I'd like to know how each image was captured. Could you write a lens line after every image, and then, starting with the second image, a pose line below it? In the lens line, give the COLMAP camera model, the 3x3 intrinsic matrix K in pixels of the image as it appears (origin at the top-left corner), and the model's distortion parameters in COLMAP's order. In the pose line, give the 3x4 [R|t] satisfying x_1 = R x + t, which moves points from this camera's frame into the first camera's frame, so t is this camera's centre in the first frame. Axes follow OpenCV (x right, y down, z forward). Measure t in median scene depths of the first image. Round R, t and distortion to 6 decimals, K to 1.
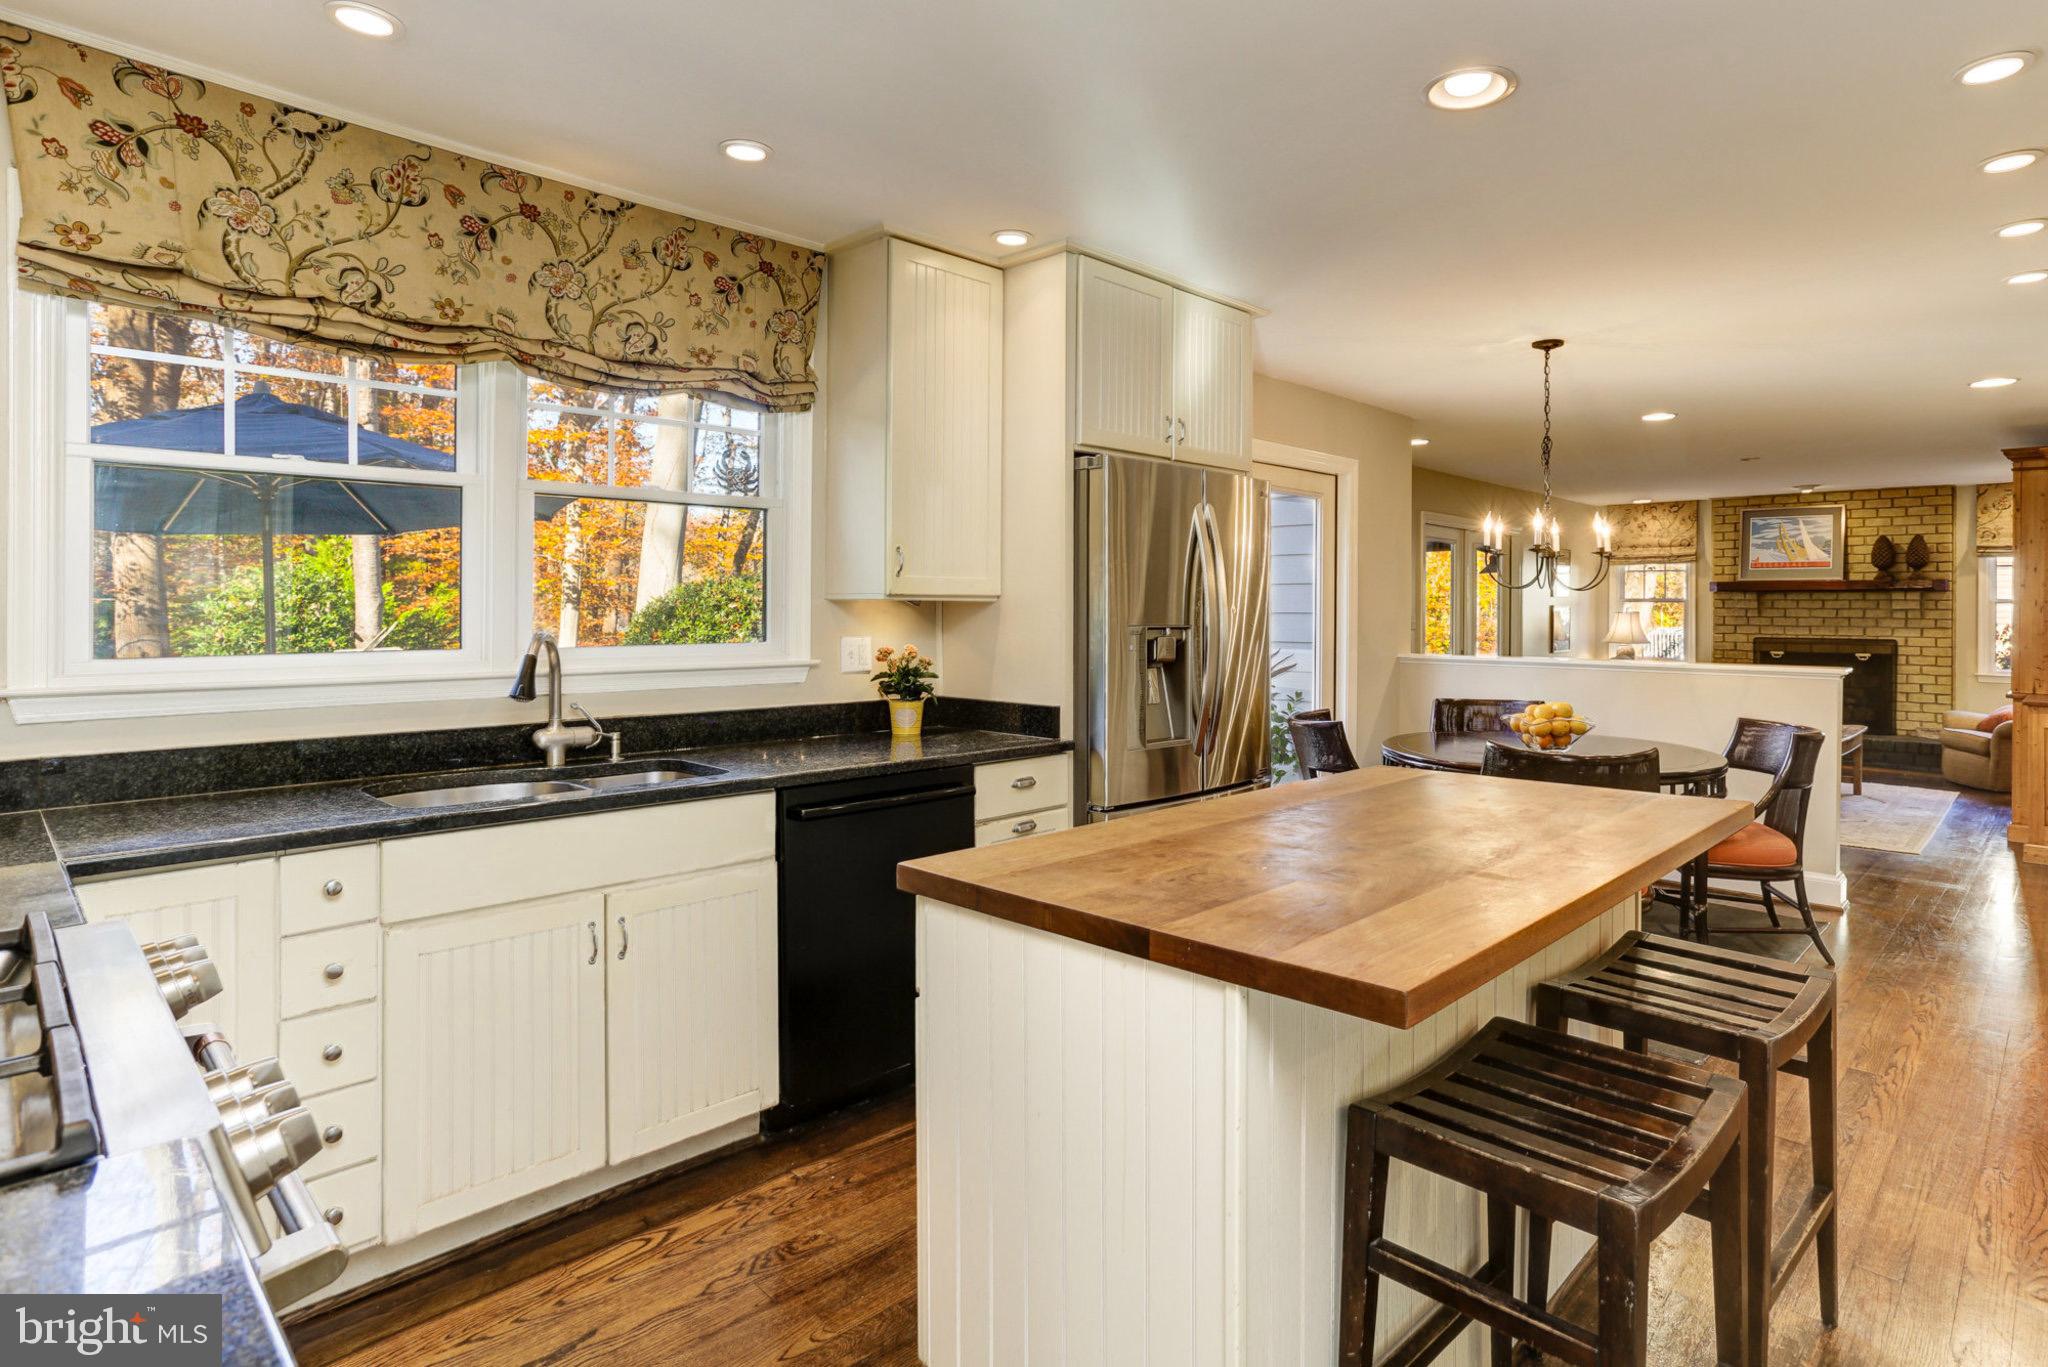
lens RADIAL K [[1022.2, 0, 1191.1], [0, 1022.2, 606.4], [0, 0, 1]] dist [0.002566, 0.006388]
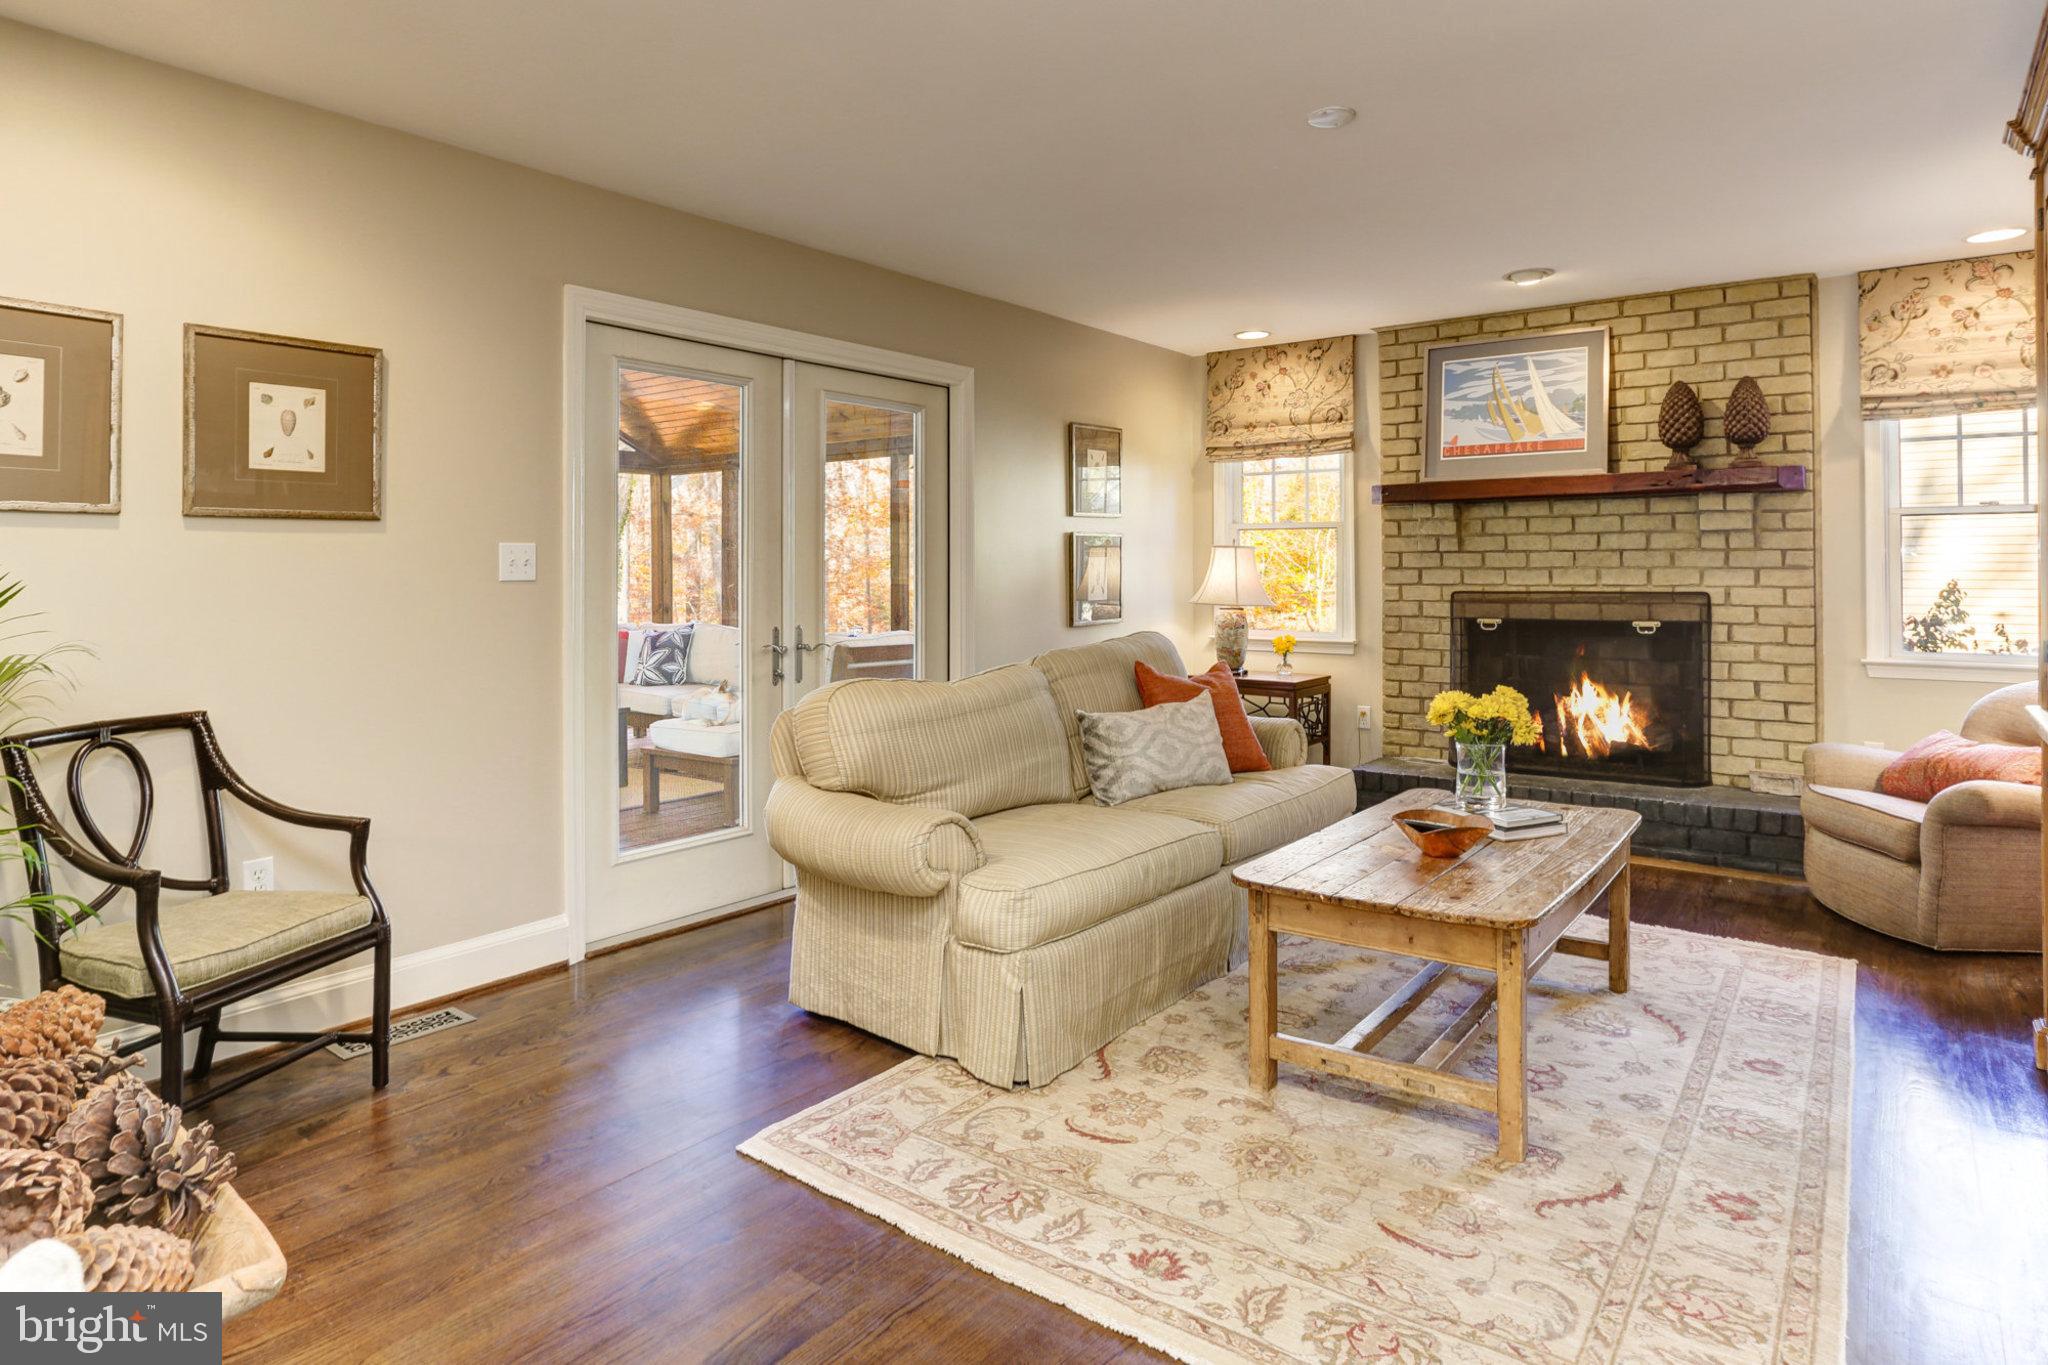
lens RADIAL K [[1145.4, 0, 1073.6], [0, 1145.4, 553.3], [0, 0, 1]] dist [-0.003208, 0.010814]
pose [[0.995496, -0.007524, 0.094506, 0.321719], [0.008724, 0.999886, -0.012292, 0.017535], [-0.094403, 0.013061, 0.995448, 0.465058]]
